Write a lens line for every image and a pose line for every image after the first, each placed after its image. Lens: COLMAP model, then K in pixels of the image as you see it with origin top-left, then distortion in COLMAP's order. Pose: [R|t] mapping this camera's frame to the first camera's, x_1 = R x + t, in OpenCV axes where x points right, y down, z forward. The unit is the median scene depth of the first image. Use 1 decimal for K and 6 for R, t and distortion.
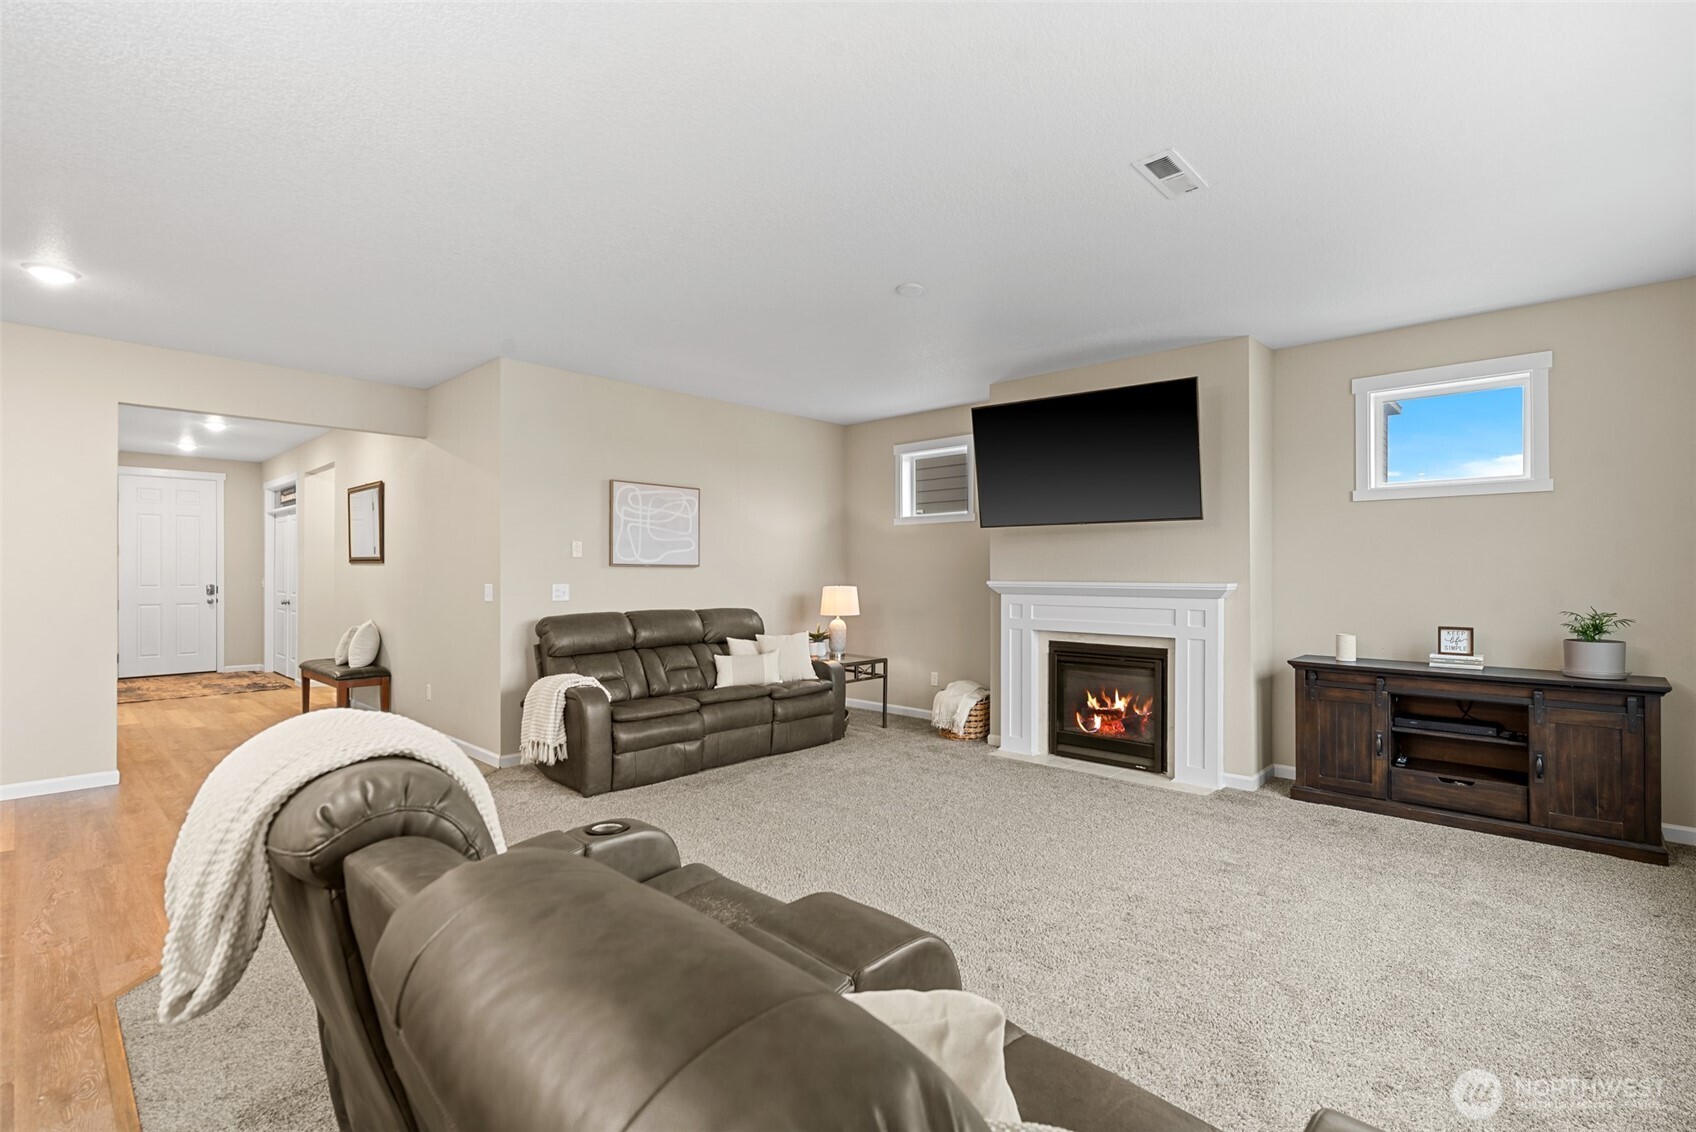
lens RADIAL K [[776.1, 0, 866.2], [0, 776.1, 579.9], [0, 0, 1]] dist [-0.002664, 0.003113]
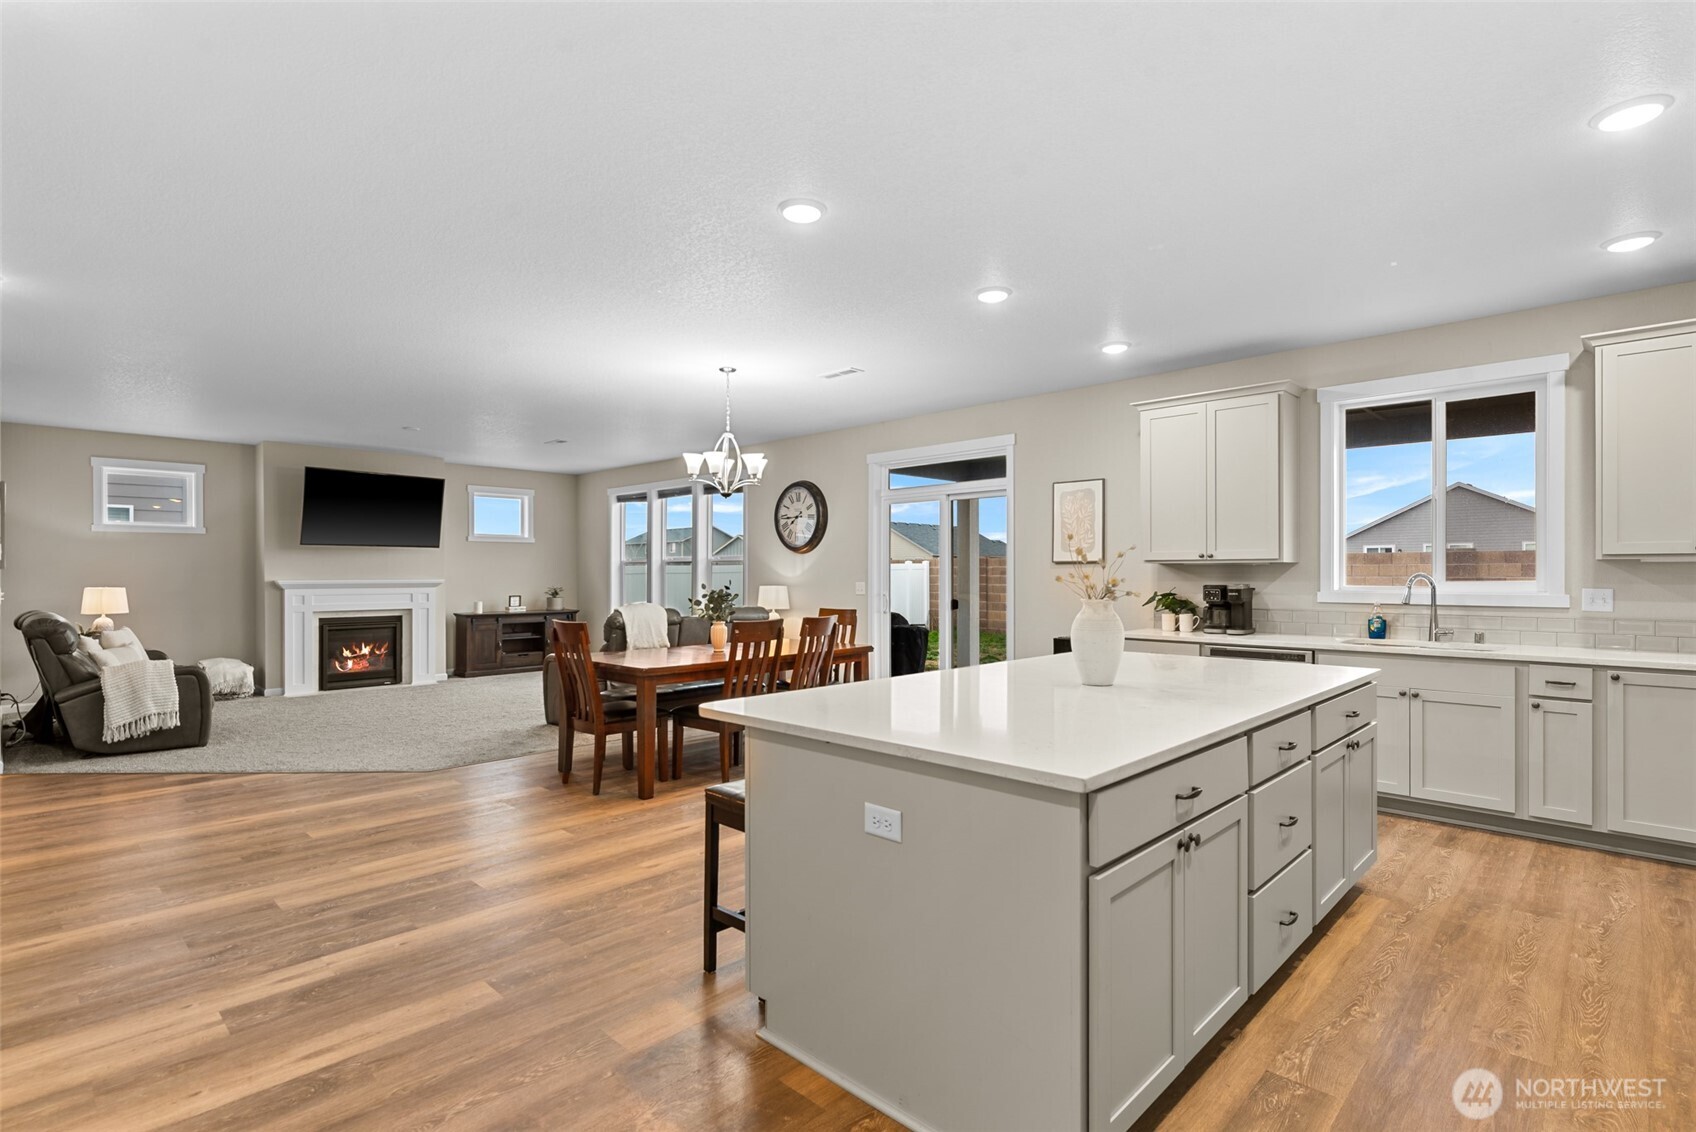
lens RADIAL K [[800.5, 0, 859.2], [0, 800.5, 573.9], [0, 0, 1]] dist [-0.001339, -0.003078]
pose [[0.006196, -0.002230, 0.999978, -1.381189], [0.011796, 0.999928, 0.002157, -0.000756], [-0.999911, 0.011782, 0.006222, -0.101722]]
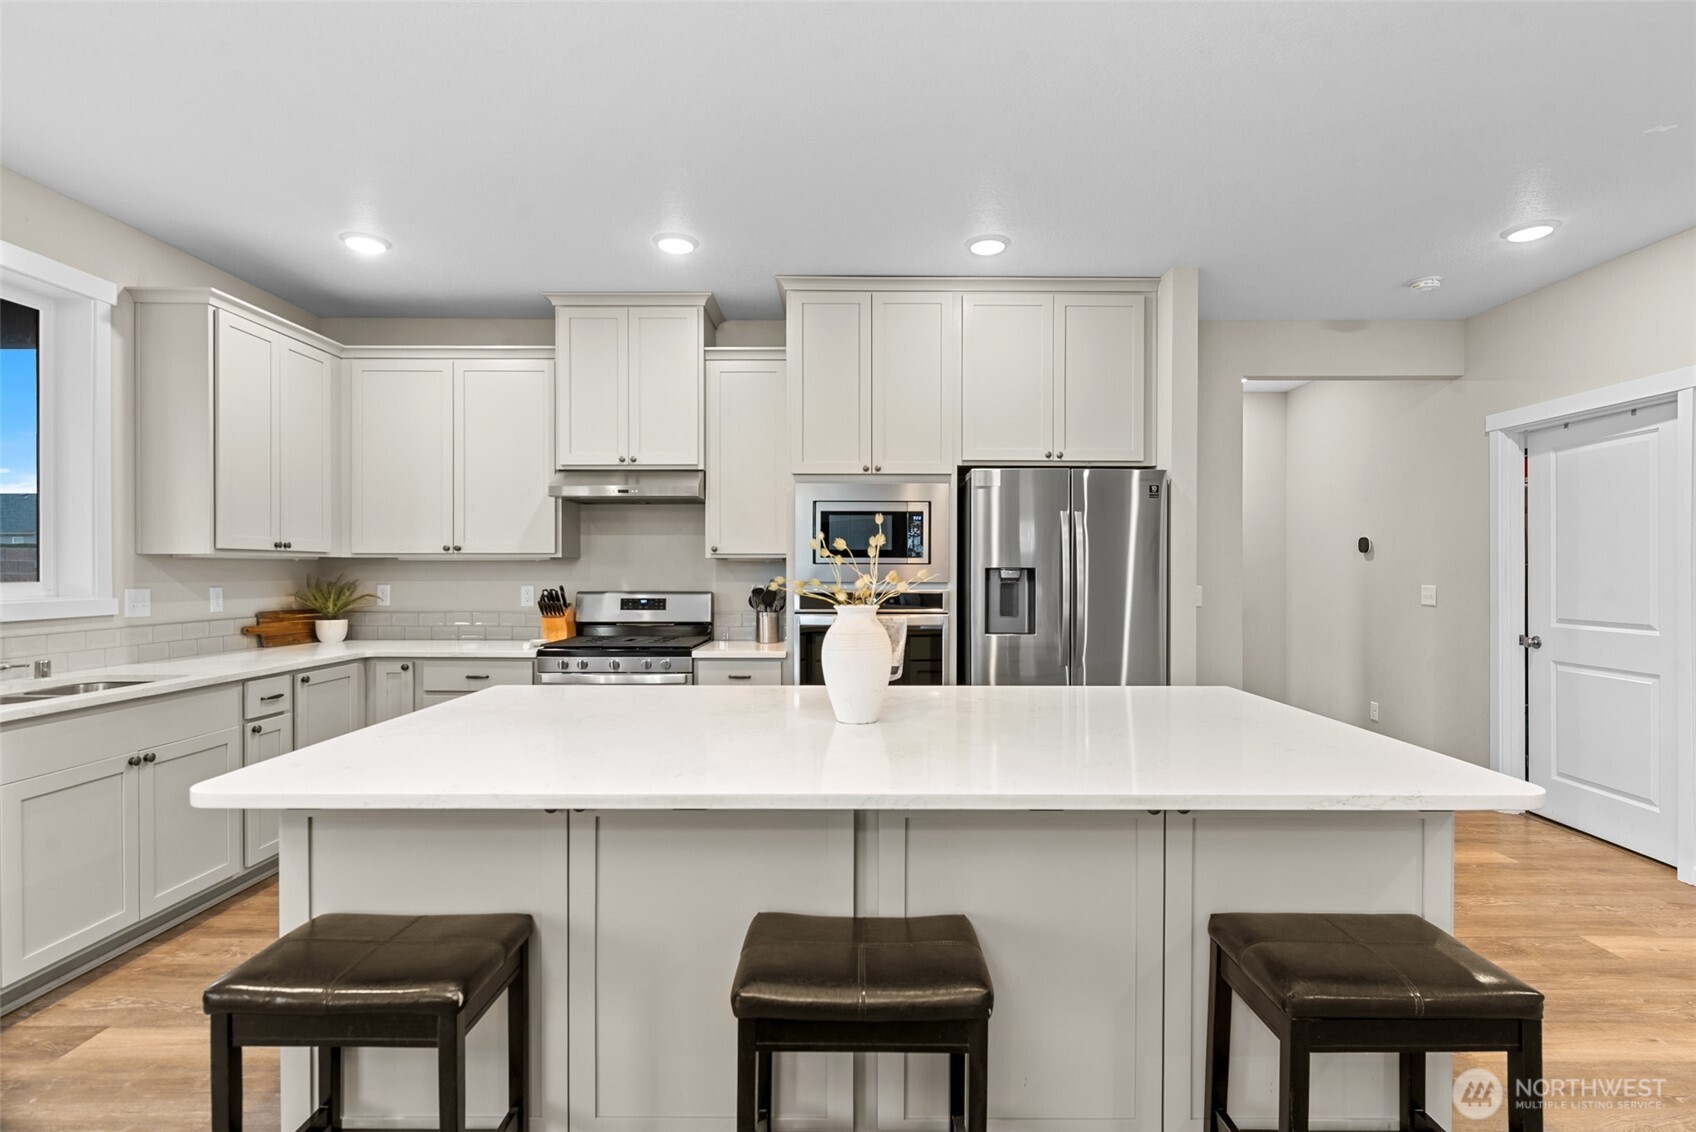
lens RADIAL K [[800.5, 0, 856.2], [0, 800.5, 584.3], [0, 0, 1]] dist [-0.001339, -0.003078]
pose [[-0.729641, 0.014385, -0.683679, -0.596909], [-0.007736, 0.999541, 0.029287, -0.002917], [0.683787, 0.026658, -0.729195, 0.029185]]
